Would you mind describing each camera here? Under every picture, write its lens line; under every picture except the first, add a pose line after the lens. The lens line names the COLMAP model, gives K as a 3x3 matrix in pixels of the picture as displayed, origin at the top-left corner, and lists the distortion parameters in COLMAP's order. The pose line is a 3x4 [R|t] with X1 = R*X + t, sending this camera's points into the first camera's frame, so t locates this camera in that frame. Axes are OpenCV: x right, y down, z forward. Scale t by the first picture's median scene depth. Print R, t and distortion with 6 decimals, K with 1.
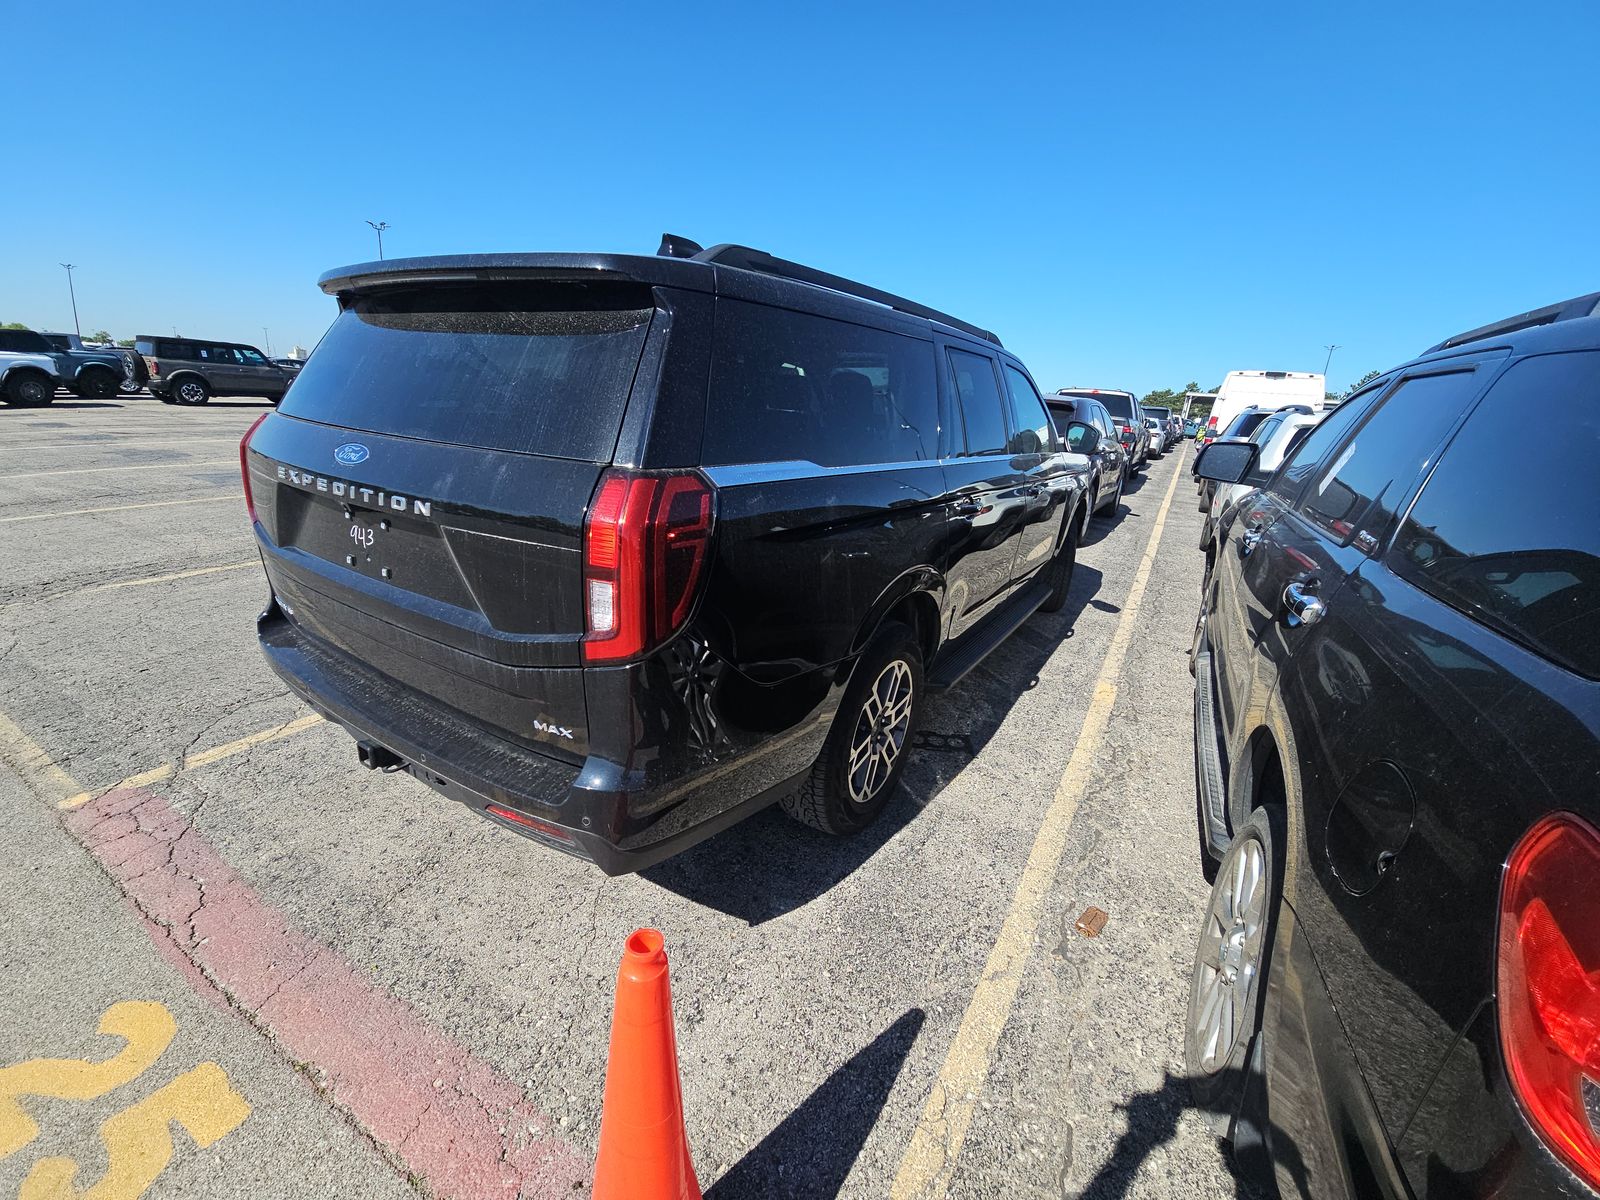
lens RADIAL K [[664.7, 0, 800.0], [0, 664.7, 600.0], [0, 0, 1]] dist [0.001023, -0.000070]
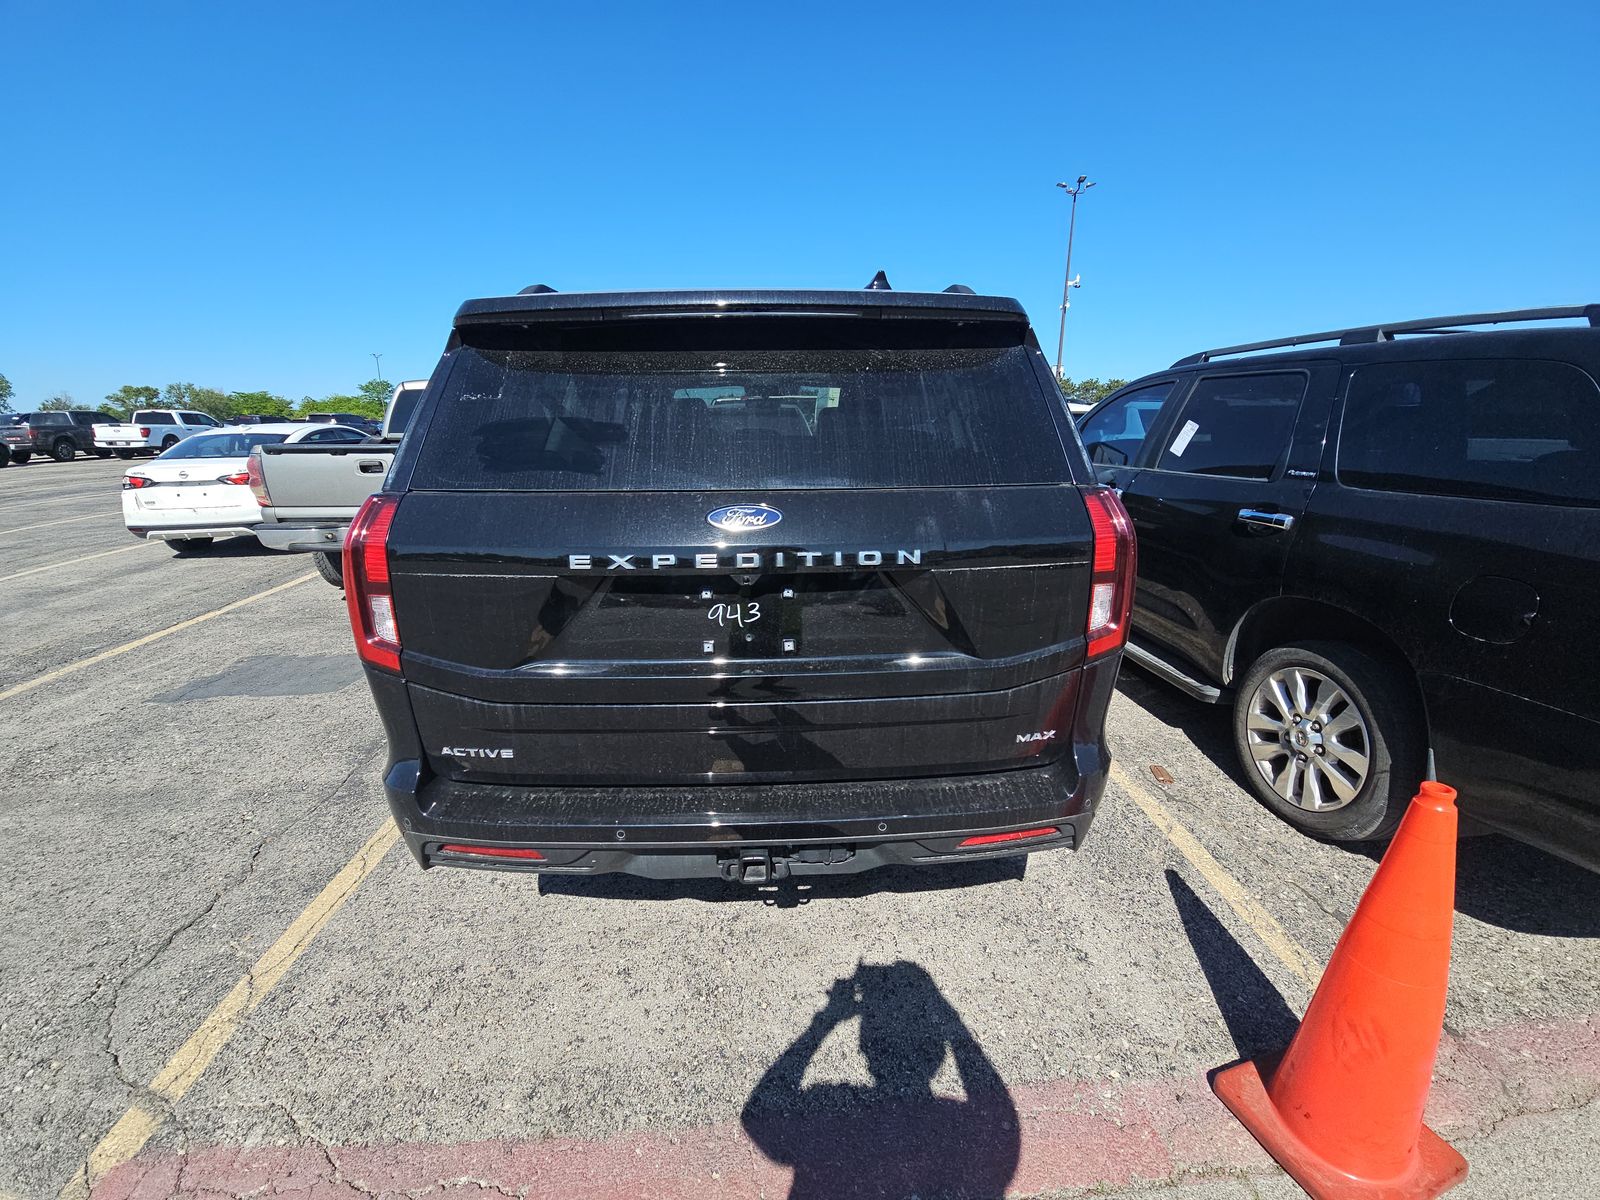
lens RADIAL K [[647.9, 0, 800.2], [0, 647.9, 603.9], [0, 0, 1]] dist [-0.001184, -0.000153]
pose [[0.823610, -0.216957, 0.524020, -1.107543], [0.229246, 0.972449, 0.042308, -0.135870], [-0.518762, 0.085284, 0.850654, 0.268484]]
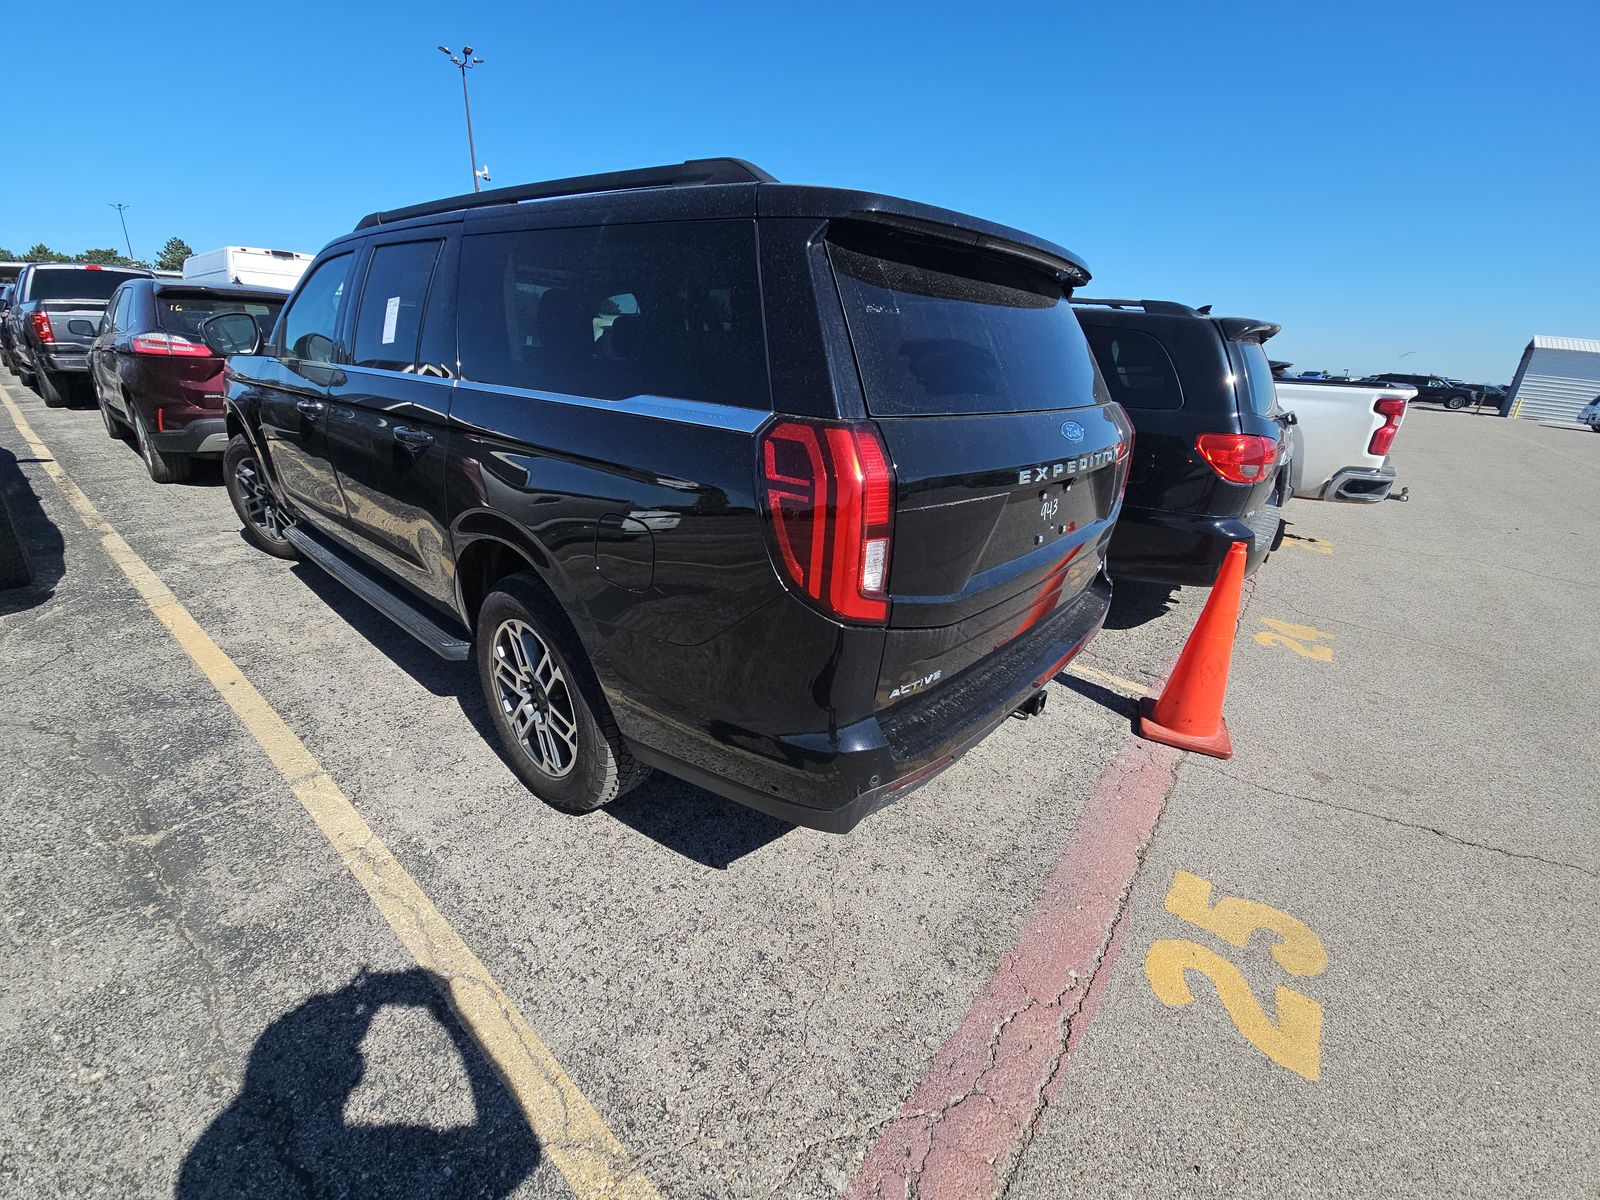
lens RADIAL K [[647.9, 0, 800.2], [0, 647.9, 603.9], [0, 0, 1]] dist [-0.001184, -0.000153]
pose [[0.164080, -0.415108, 0.894854, -1.884033], [0.267405, 0.891899, 0.364707, -0.492670], [-0.949512, 0.179447, 0.257344, 1.245770]]
